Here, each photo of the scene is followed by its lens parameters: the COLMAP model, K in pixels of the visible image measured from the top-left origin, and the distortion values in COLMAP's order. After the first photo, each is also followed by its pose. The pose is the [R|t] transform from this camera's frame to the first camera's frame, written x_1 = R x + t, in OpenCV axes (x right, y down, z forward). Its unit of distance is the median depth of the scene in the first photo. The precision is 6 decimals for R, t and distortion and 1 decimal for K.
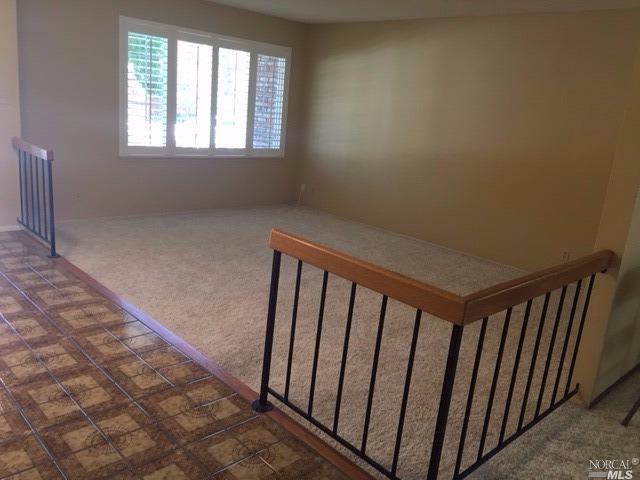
lens RADIAL K [[545.0, 0, 323.0], [0, 545.0, 240.0], [0, 0, 1]] dist [0.069378, -0.084505]
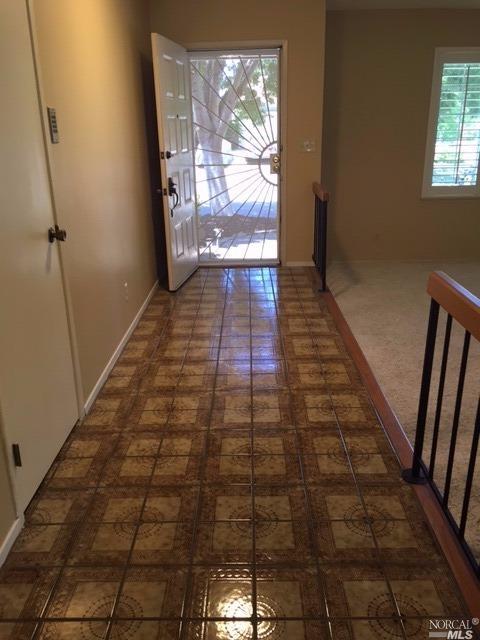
lens RADIAL K [[545.0, 0, 240.0], [0, 545.0, 318.0], [0, 0, 1]] dist [0.069378, -0.084505]
pose [[0.704383, 0.126709, -0.698420, 0.275794], [-0.088396, 0.991937, 0.090809, -0.000795], [0.704295, -0.002227, 0.709904, 0.192702]]
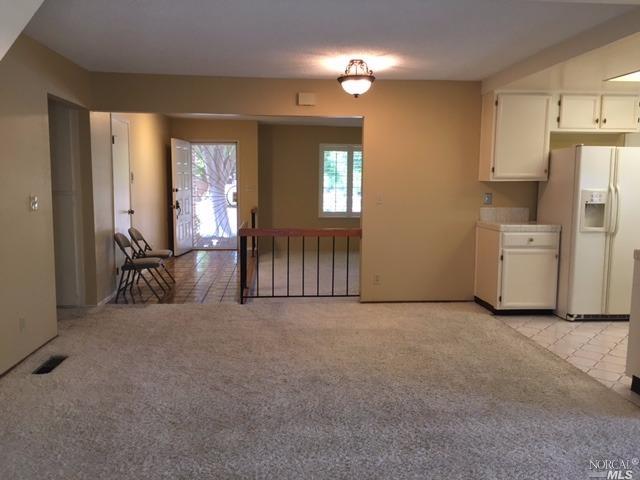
lens RADIAL K [[545.0, 0, 321.6], [0, 545.0, 238.5], [0, 0, 1]] dist [0.069378, -0.084505]
pose [[0.772052, -0.014778, -0.635387, 1.913426], [-0.092587, 0.986449, -0.135445, 0.391688], [0.628779, 0.163399, 0.760222, -0.857490]]
